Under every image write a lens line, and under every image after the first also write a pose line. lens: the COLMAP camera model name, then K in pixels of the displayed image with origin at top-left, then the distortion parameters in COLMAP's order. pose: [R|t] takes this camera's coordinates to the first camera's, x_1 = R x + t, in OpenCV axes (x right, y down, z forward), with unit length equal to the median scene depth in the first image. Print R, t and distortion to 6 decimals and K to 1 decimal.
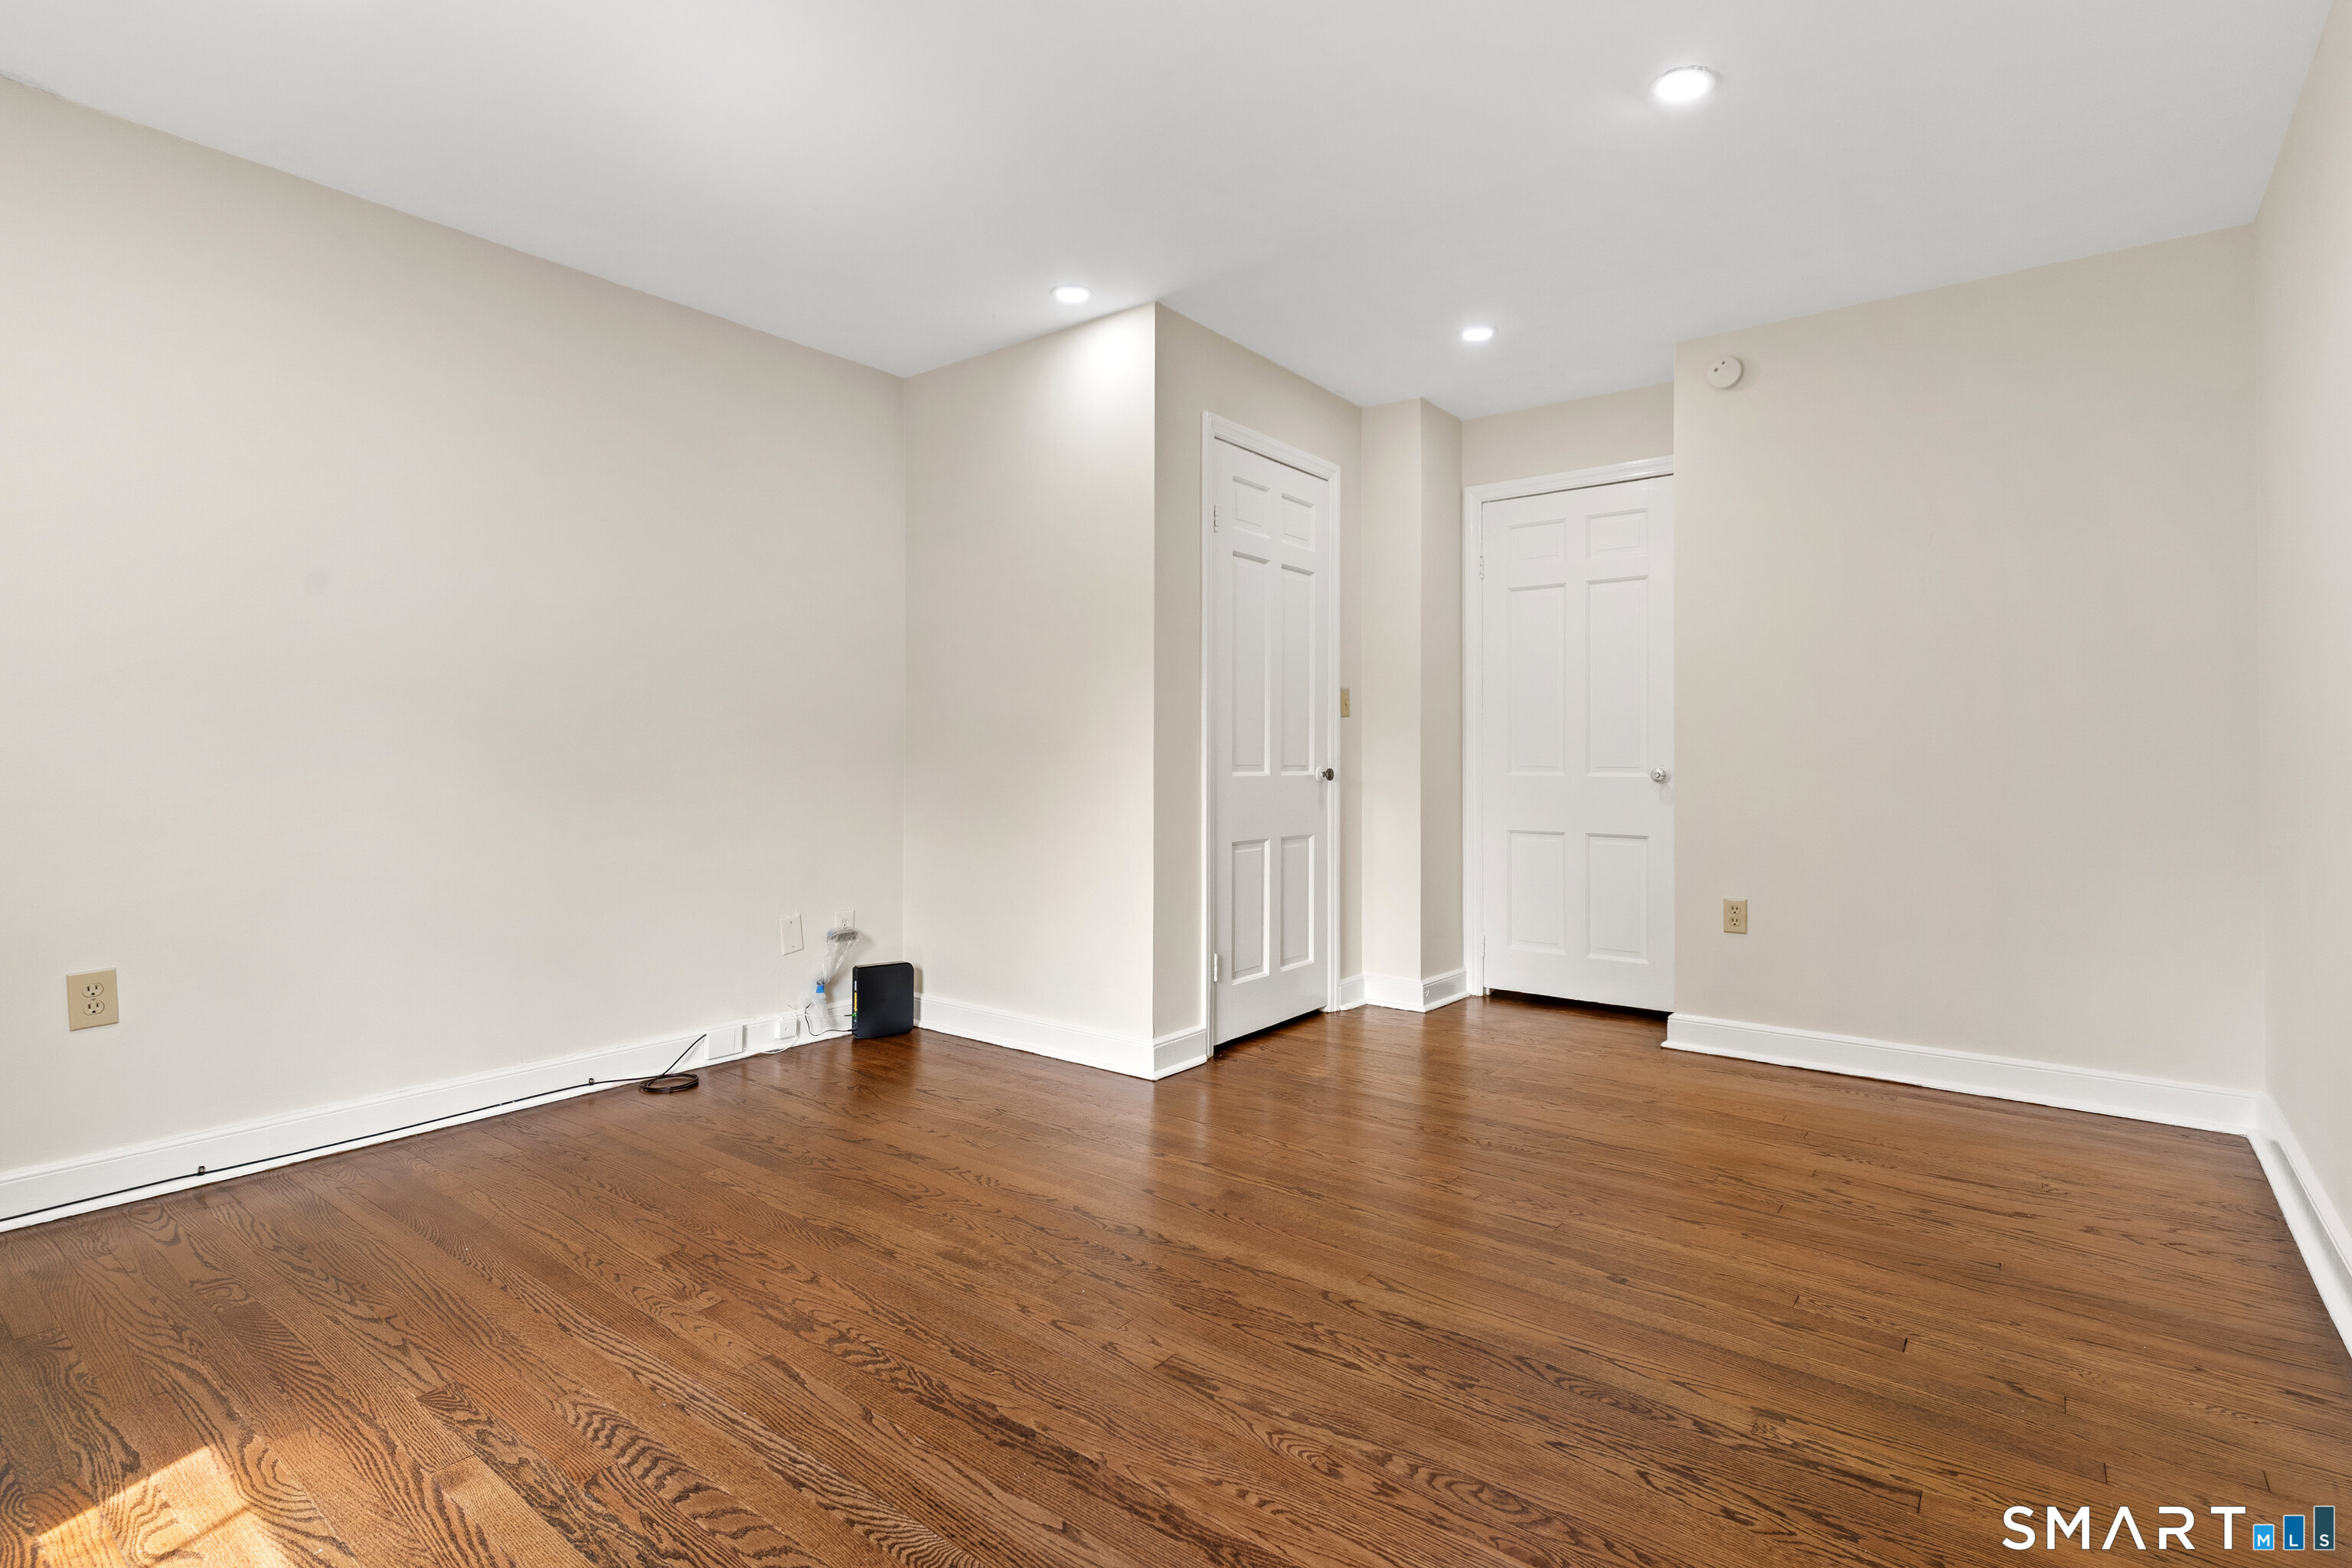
lens RADIAL K [[1125.3, 0, 1166.2], [0, 1125.3, 782.4], [0, 0, 1]] dist [0.000804, 0.000864]
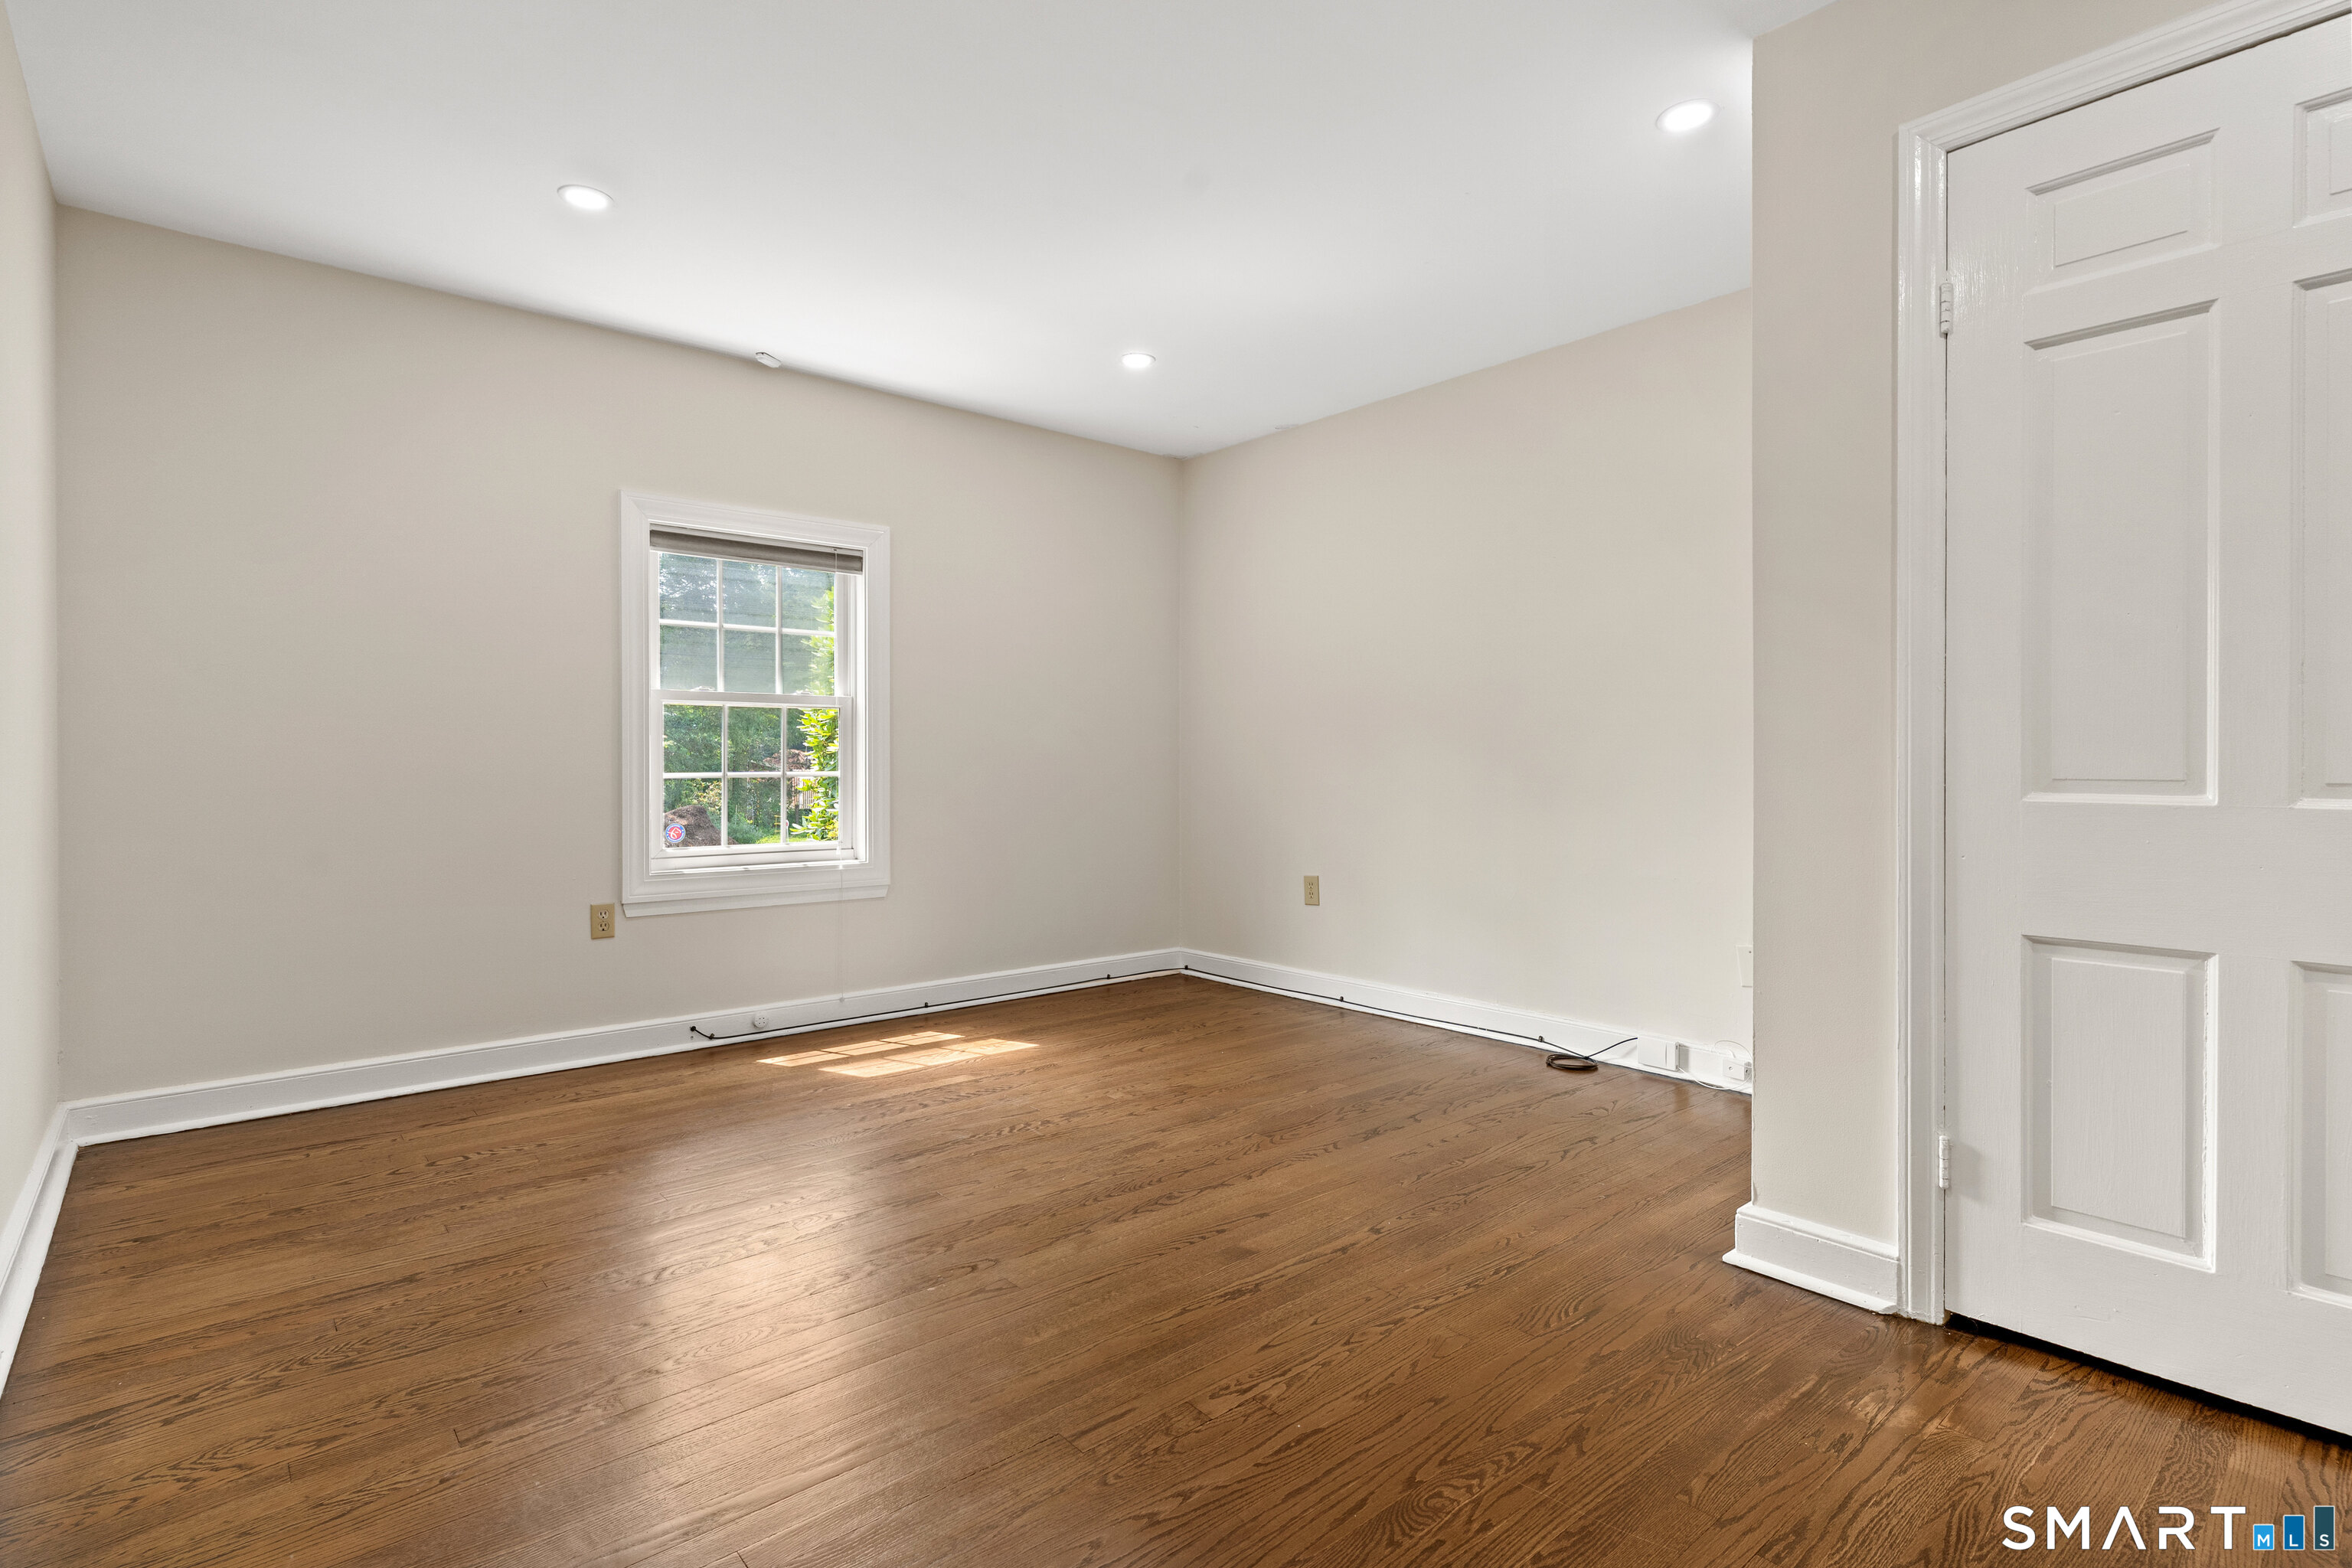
lens RADIAL K [[1125.3, 0, 1167.5], [0, 1125.3, 806.1], [0, 0, 1]] dist [0.000804, 0.000864]
pose [[-0.198027, 0.037911, -0.979463, 0.956407], [-0.020543, 0.998872, 0.042815, -0.026538], [0.979981, 0.028599, -0.197025, 1.132404]]
